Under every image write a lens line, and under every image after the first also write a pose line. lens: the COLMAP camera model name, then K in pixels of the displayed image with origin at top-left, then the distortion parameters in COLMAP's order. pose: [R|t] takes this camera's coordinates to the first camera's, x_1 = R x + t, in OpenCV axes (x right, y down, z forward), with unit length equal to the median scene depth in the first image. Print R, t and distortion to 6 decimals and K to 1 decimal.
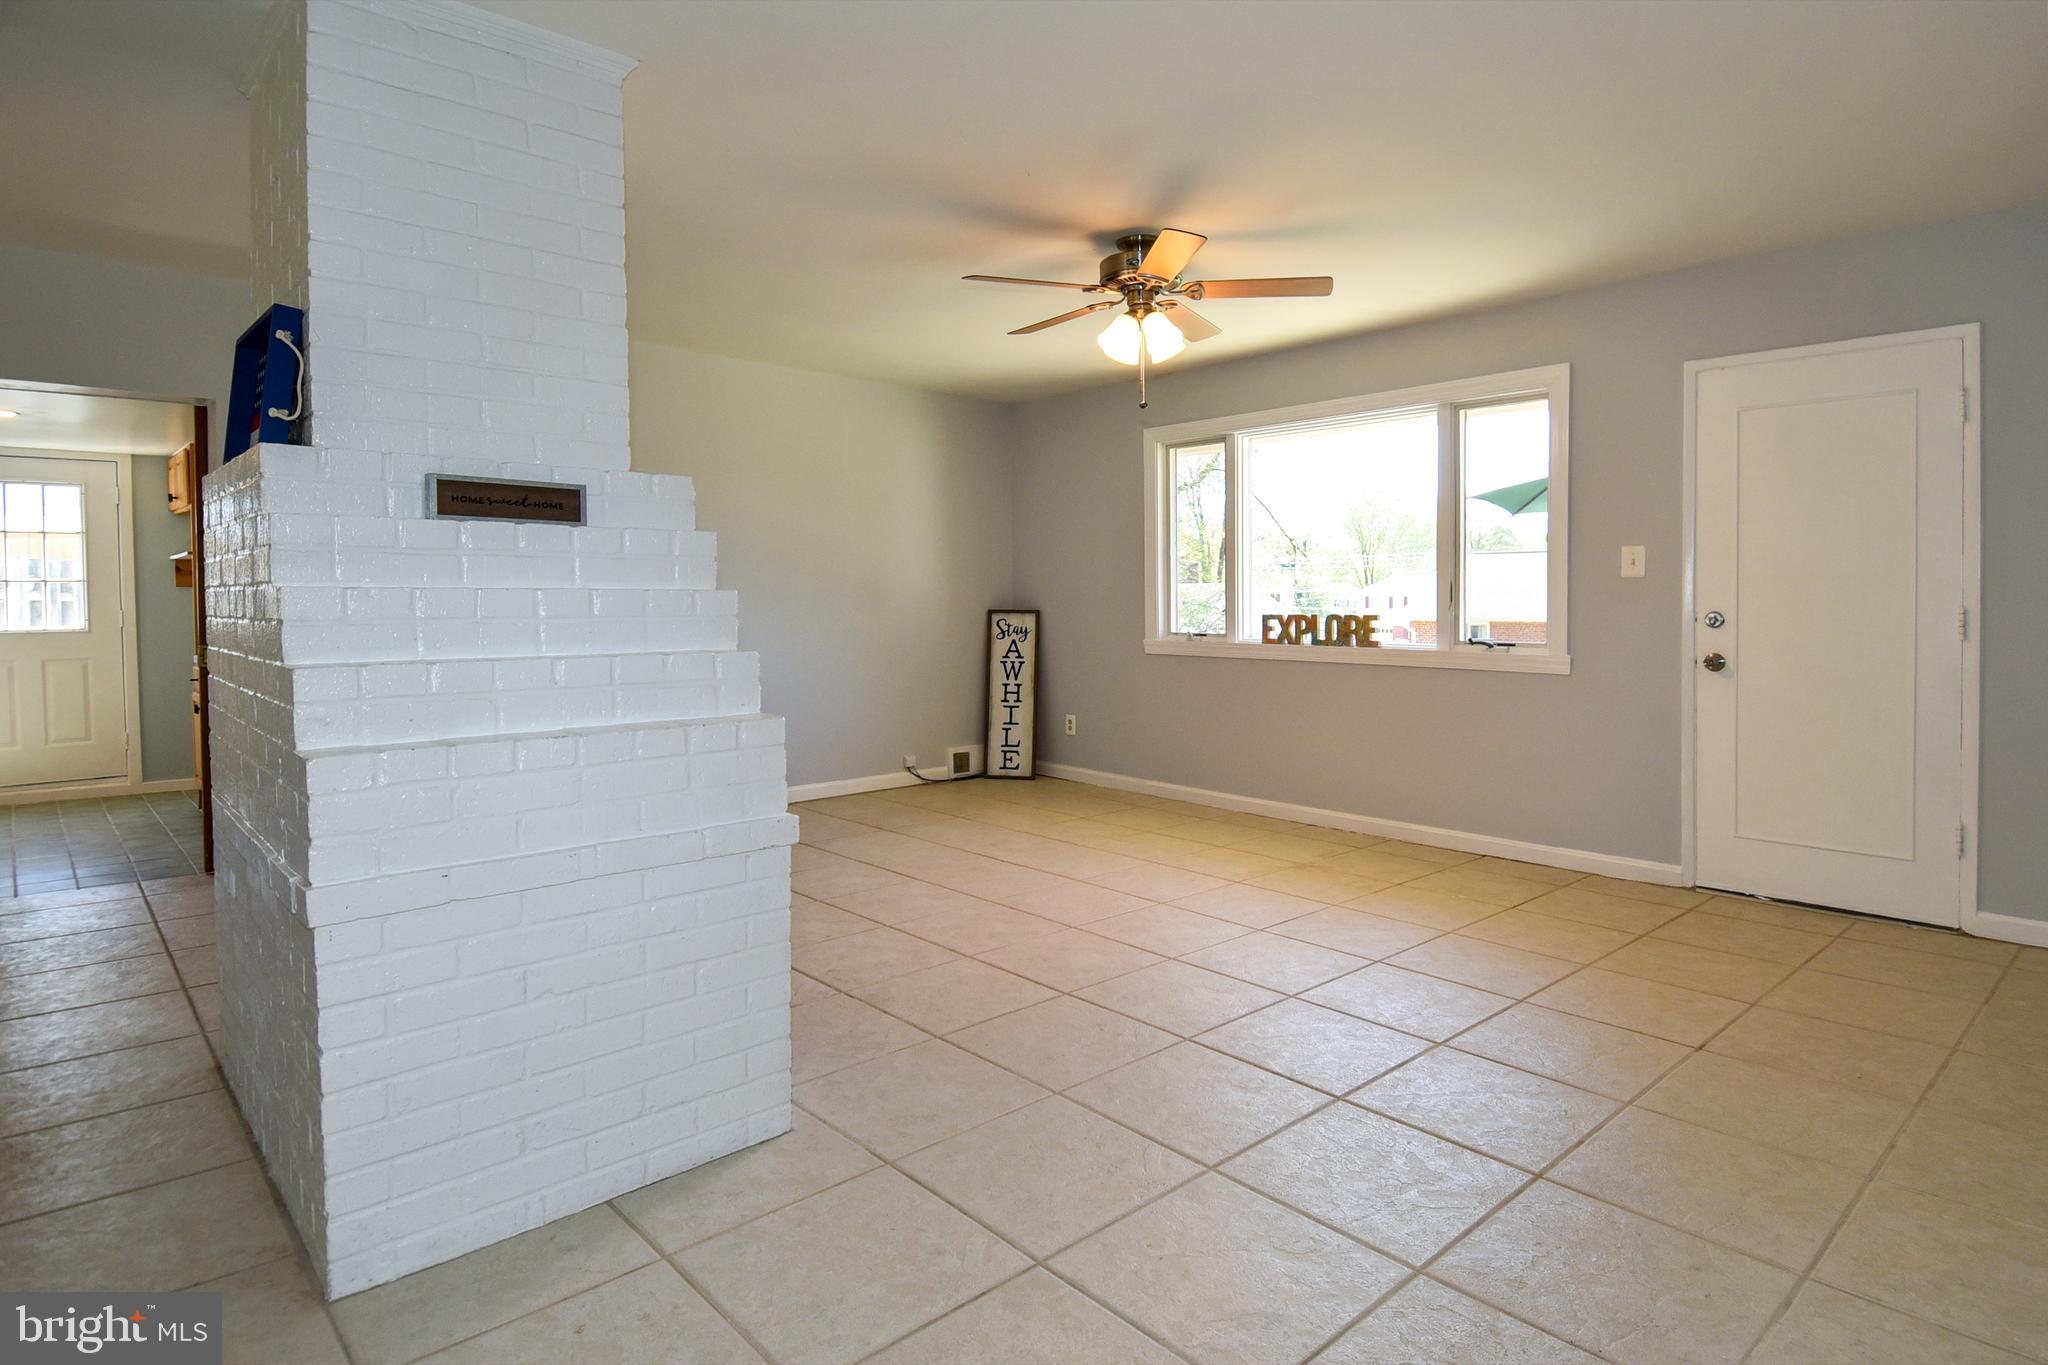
lens RADIAL K [[1083.4, 0, 1111.4], [0, 1083.4, 641.7], [0, 0, 1]] dist [0.056311, -0.043768]
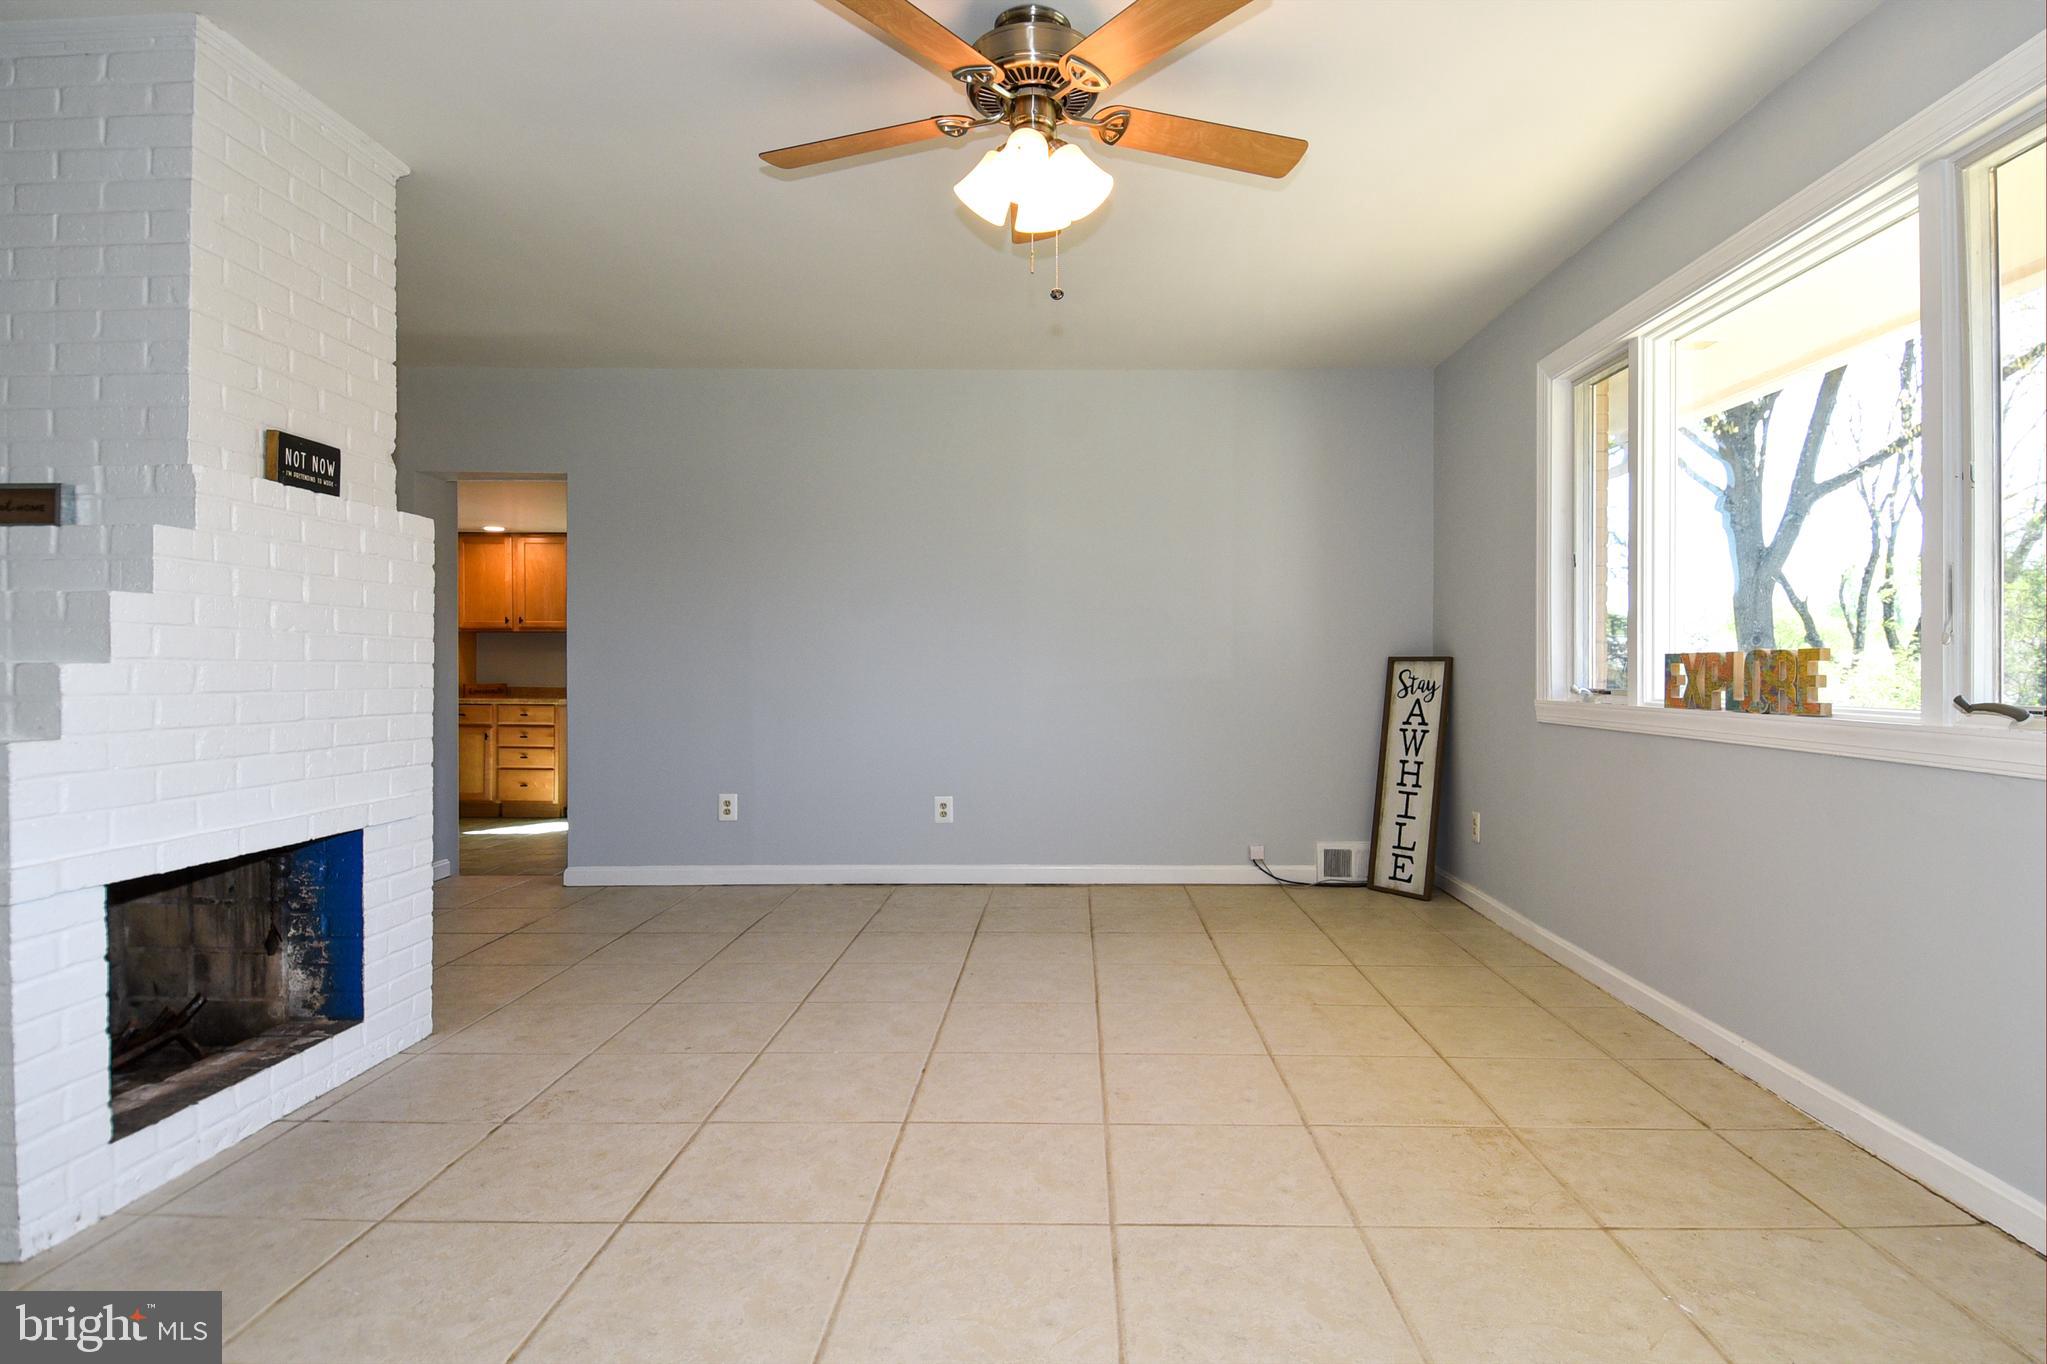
lens RADIAL K [[1129.1, 0, 1093.6], [0, 1129.1, 682.1], [0, 0, 1]] dist [-0.004839, -0.002666]
pose [[0.711815, 0.007534, -0.702327, 0.358313], [-0.027482, 0.999476, -0.017131, 0.007392], [0.701829, 0.031495, 0.711648, 0.420921]]
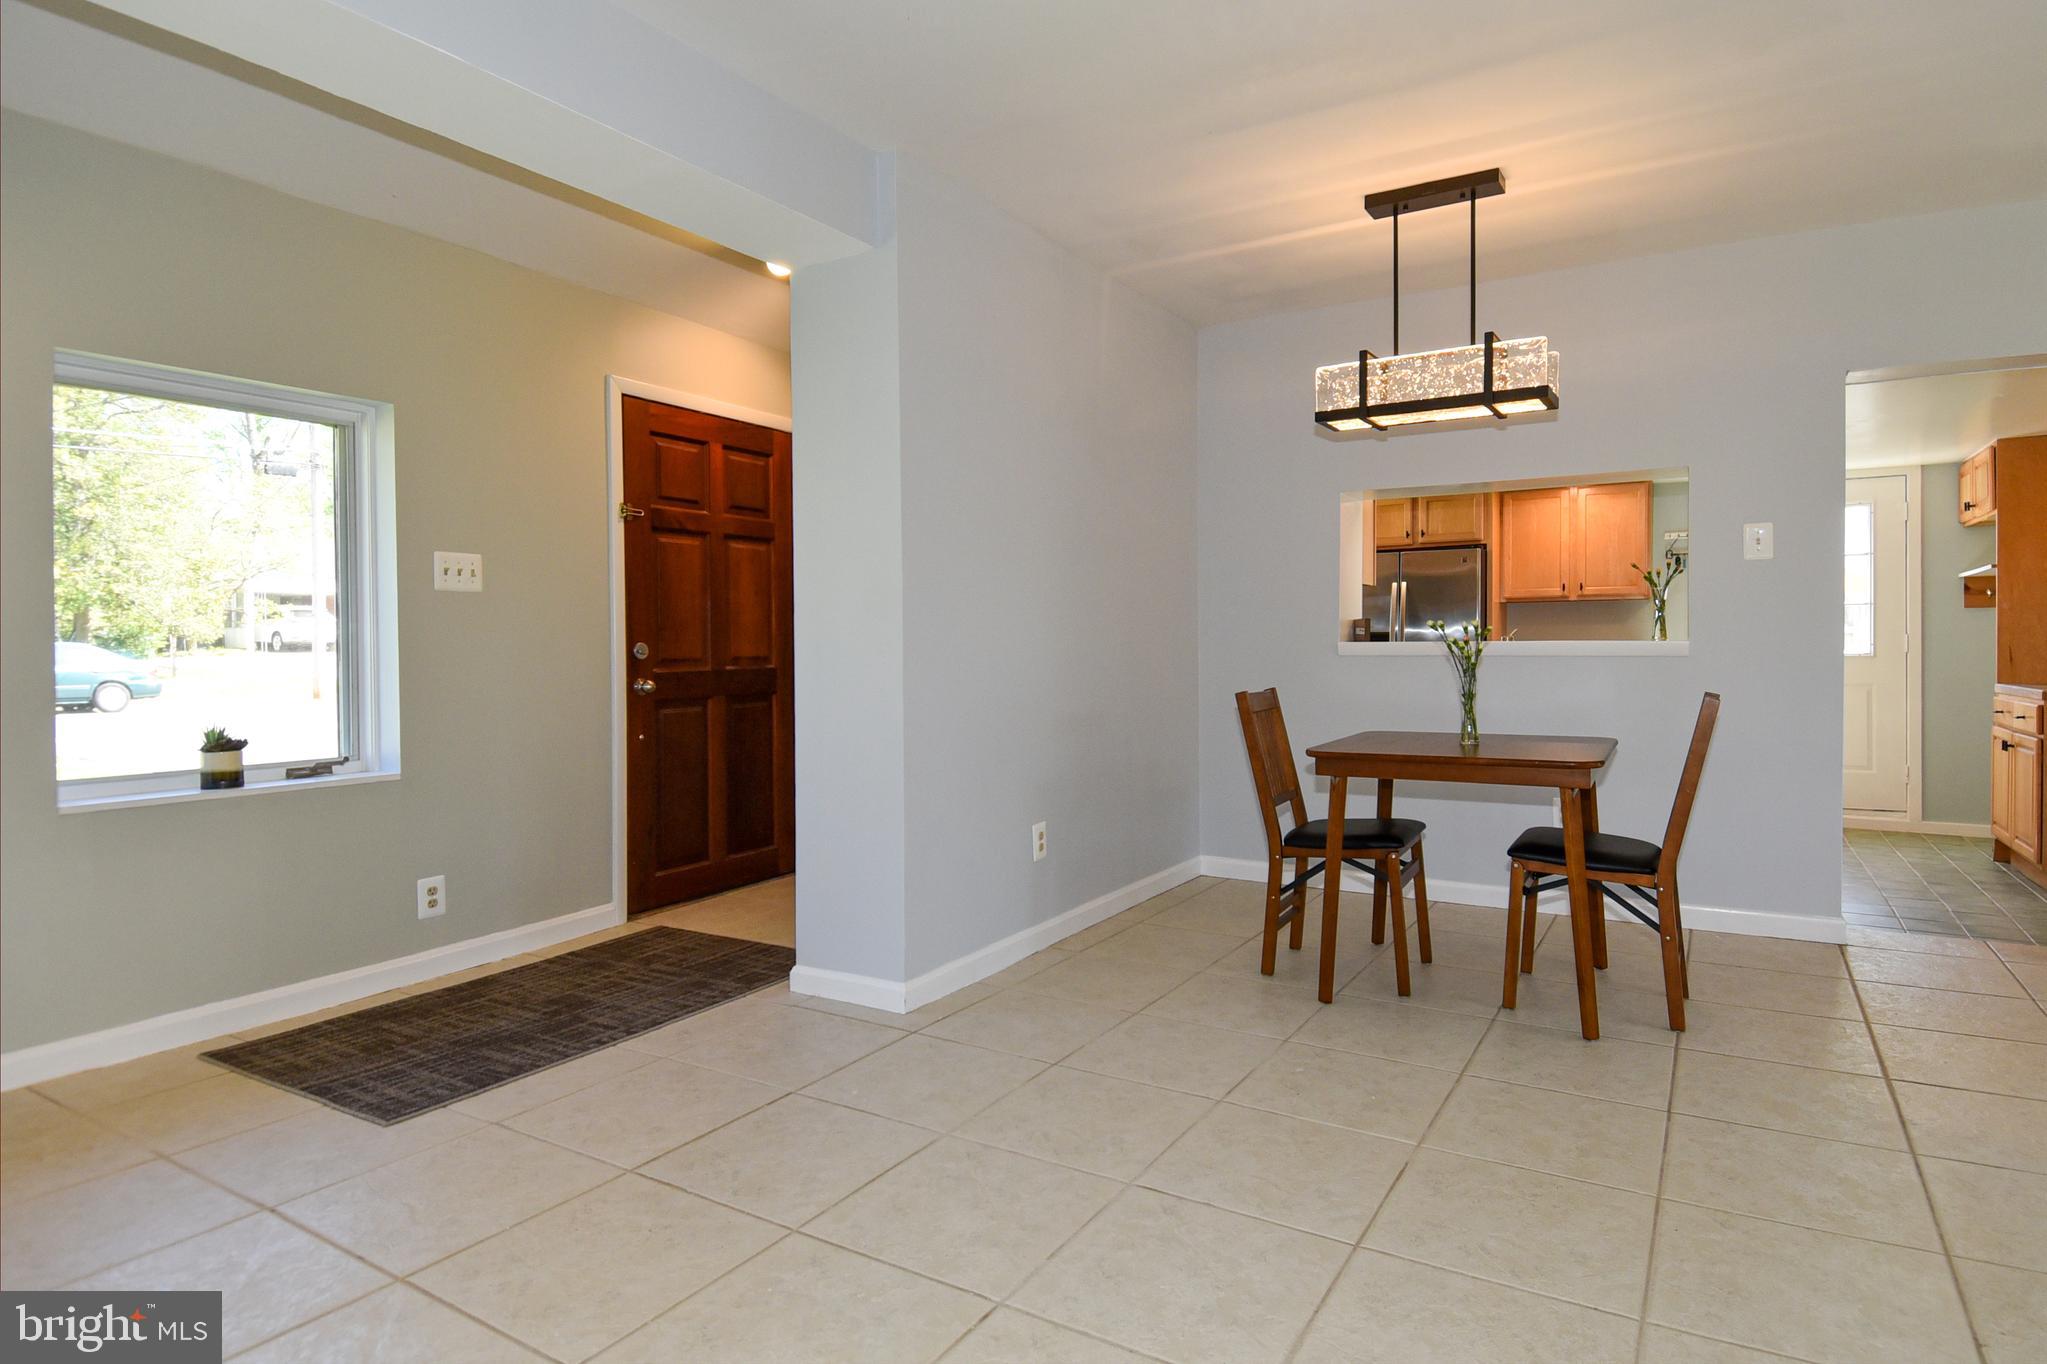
lens RADIAL K [[1144.9, 0, 1063.4], [0, 1144.9, 661.8], [0, 0, 1]] dist [0.042752, -0.046300]
pose [[0.263882, 0.011122, -0.964491, -0.175229], [-0.029709, 0.999553, 0.003398, 0.019255], [0.964097, 0.027757, 0.264095, 0.054336]]
